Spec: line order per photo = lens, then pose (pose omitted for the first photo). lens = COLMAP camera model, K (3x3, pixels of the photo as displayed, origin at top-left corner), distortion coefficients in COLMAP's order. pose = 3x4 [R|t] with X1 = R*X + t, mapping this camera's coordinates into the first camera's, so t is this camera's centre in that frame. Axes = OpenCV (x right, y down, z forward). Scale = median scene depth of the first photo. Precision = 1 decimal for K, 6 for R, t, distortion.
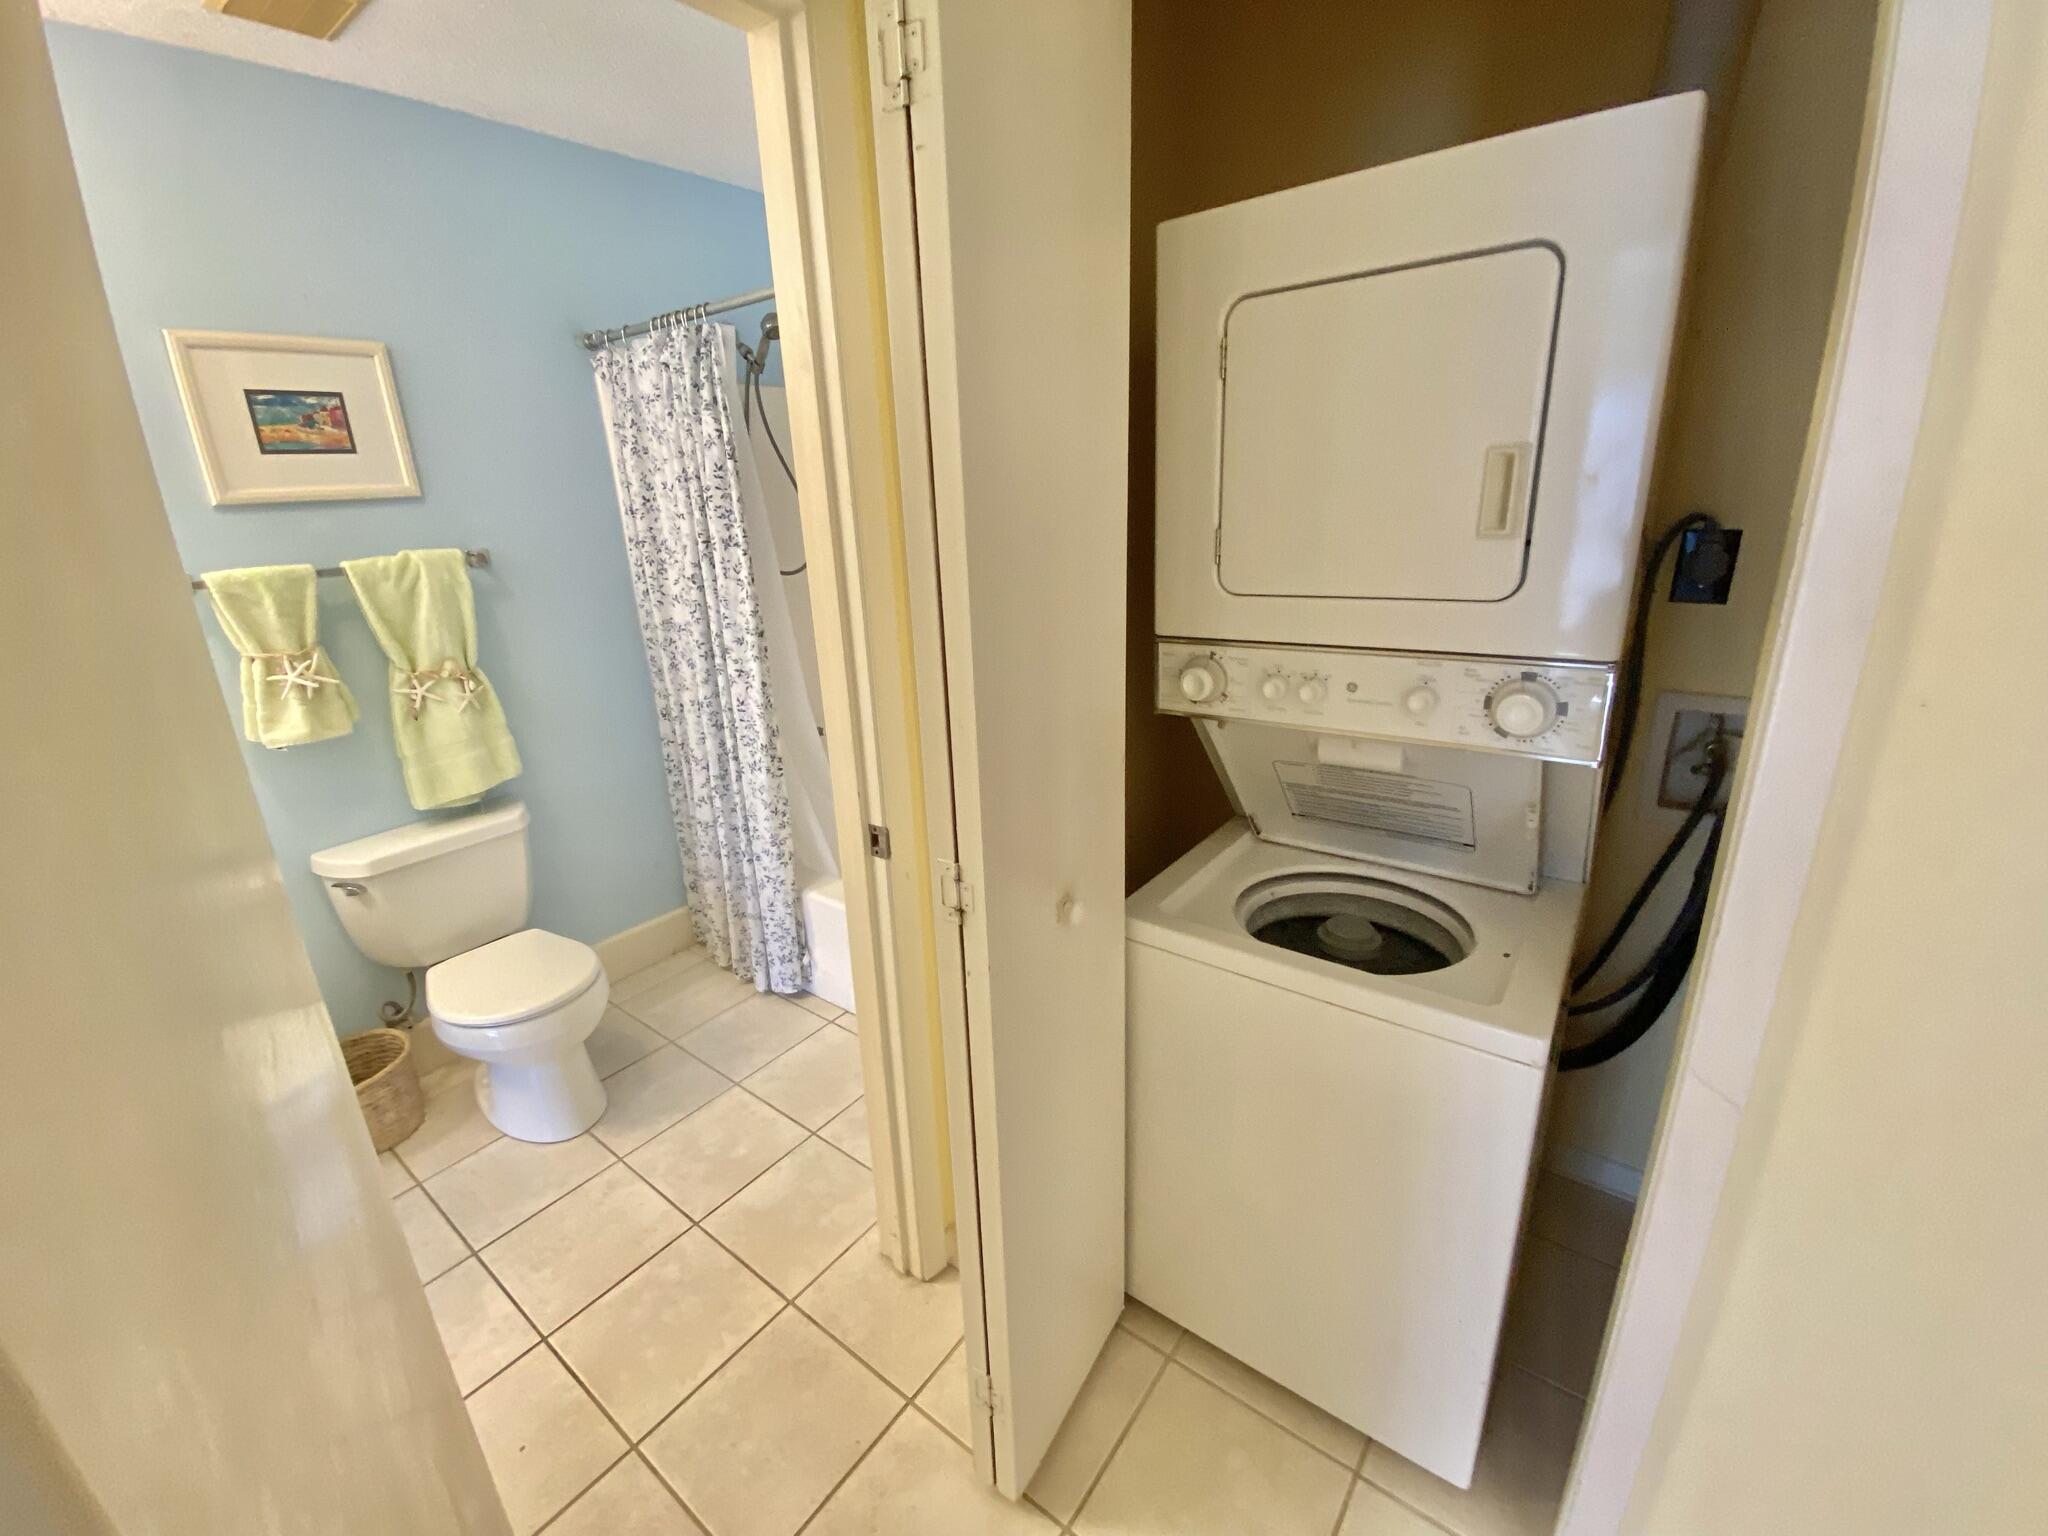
lens RADIAL K [[831.4, 0, 1024.0], [0, 831.4, 768.0], [0, 0, 1]] dist [0.009276, -0.019059]
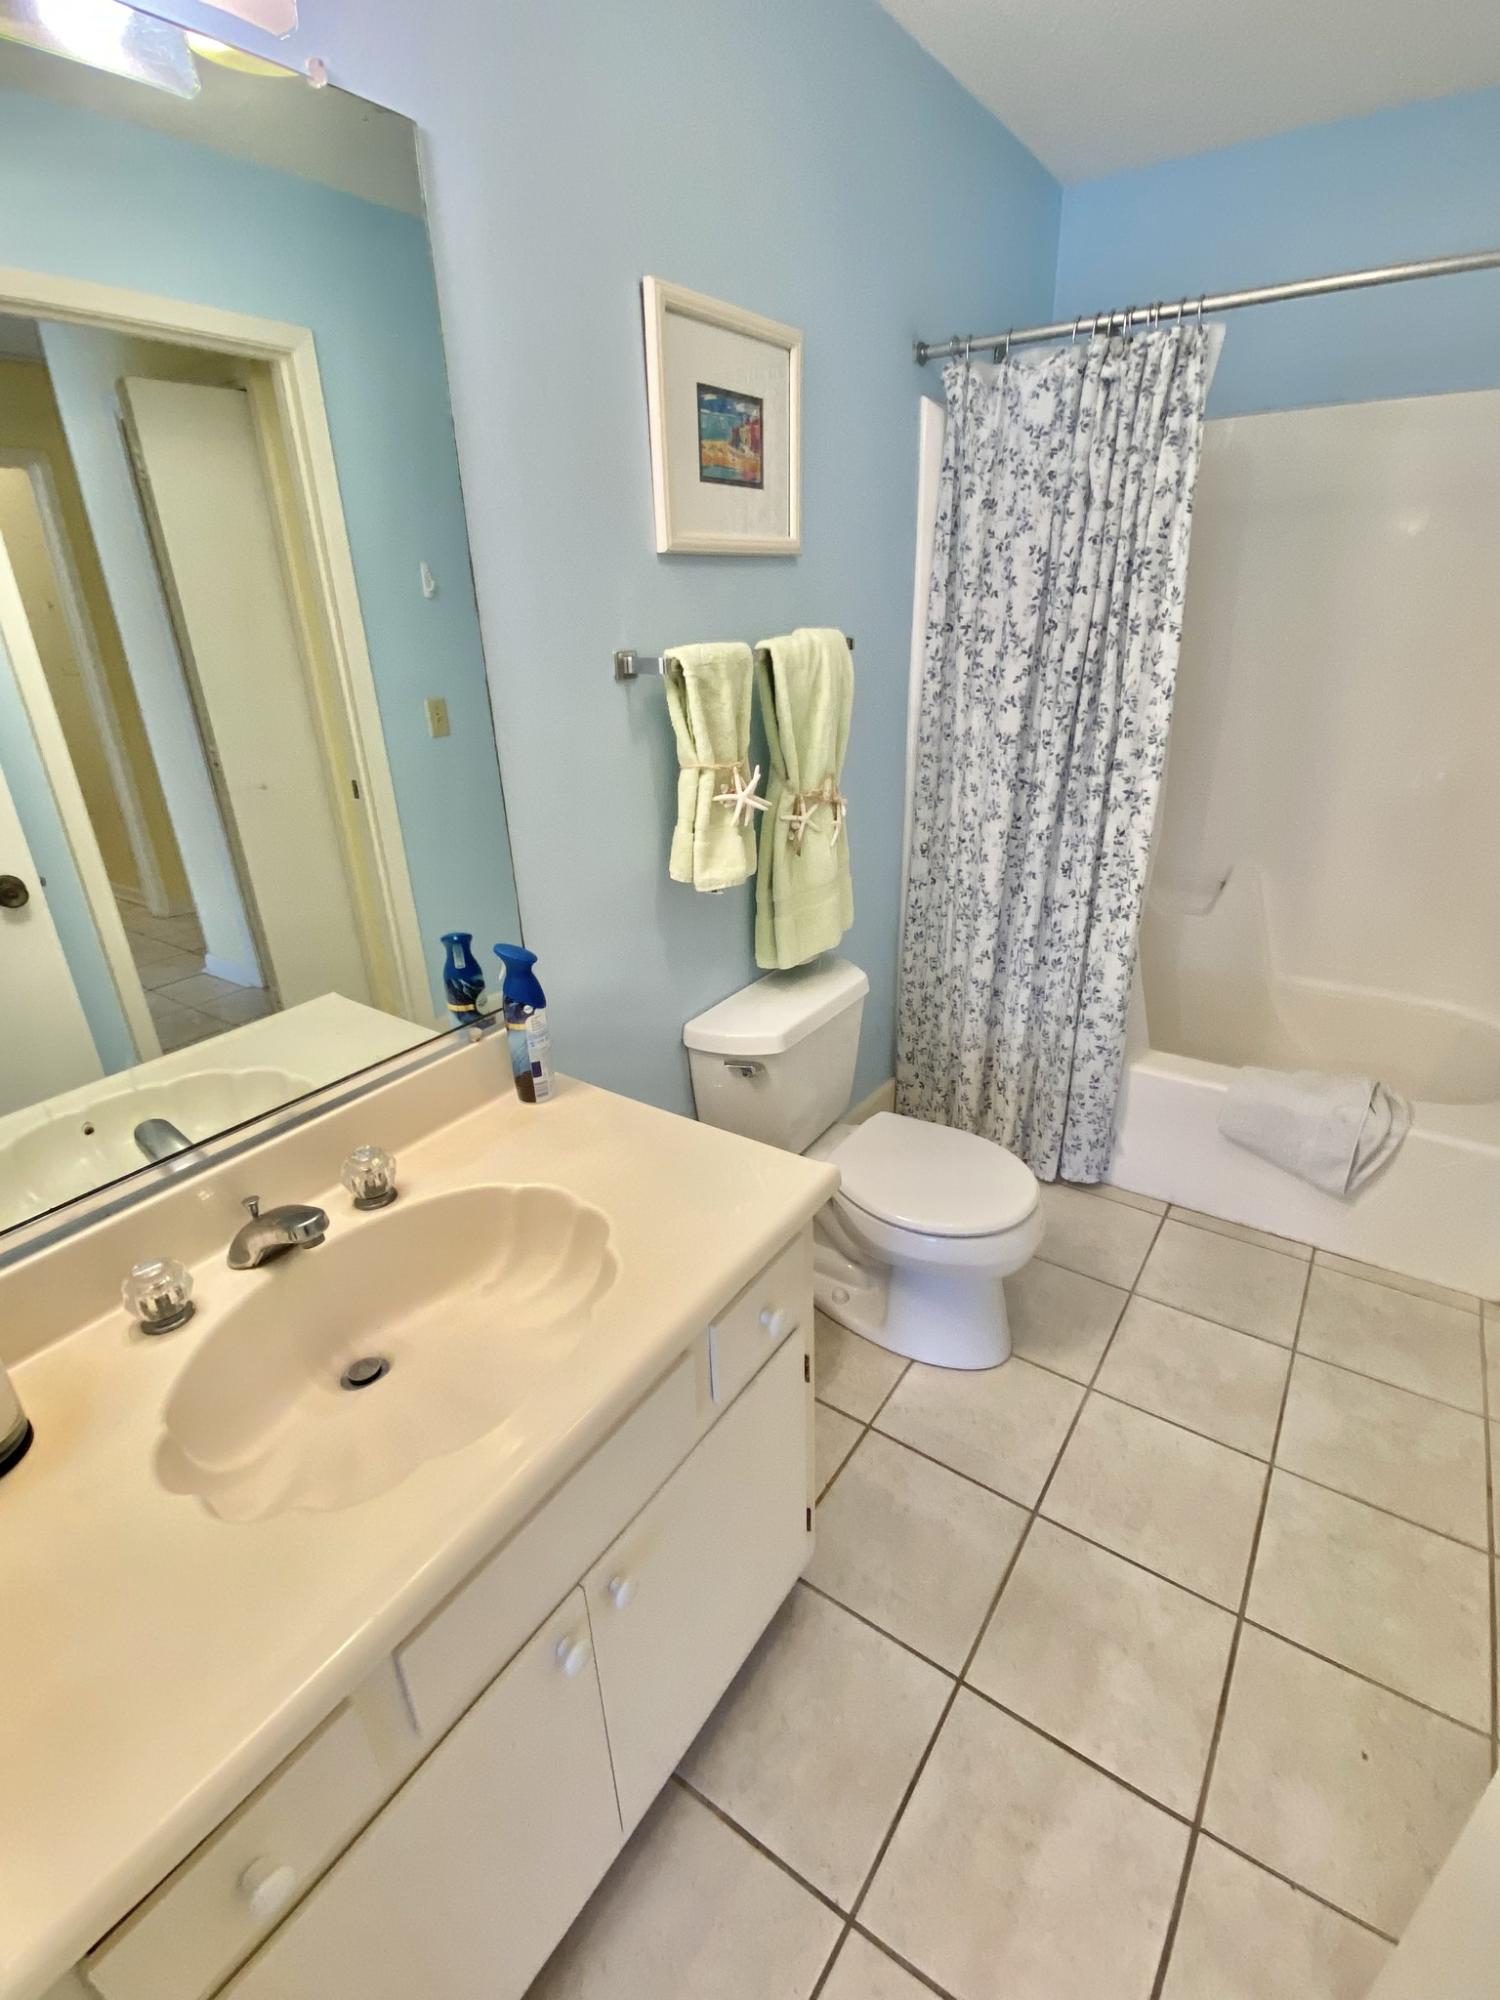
lens RADIAL K [[903.4, 0, 750.0], [0, 903.4, 1000.0], [0, 0, 1]] dist [0.041545, -0.066829]
pose [[0.999275, -0.006600, 0.037496, -0.787046], [0.003101, 0.995695, 0.092637, -0.000514], [-0.037946, -0.092454, 0.994994, 0.137767]]
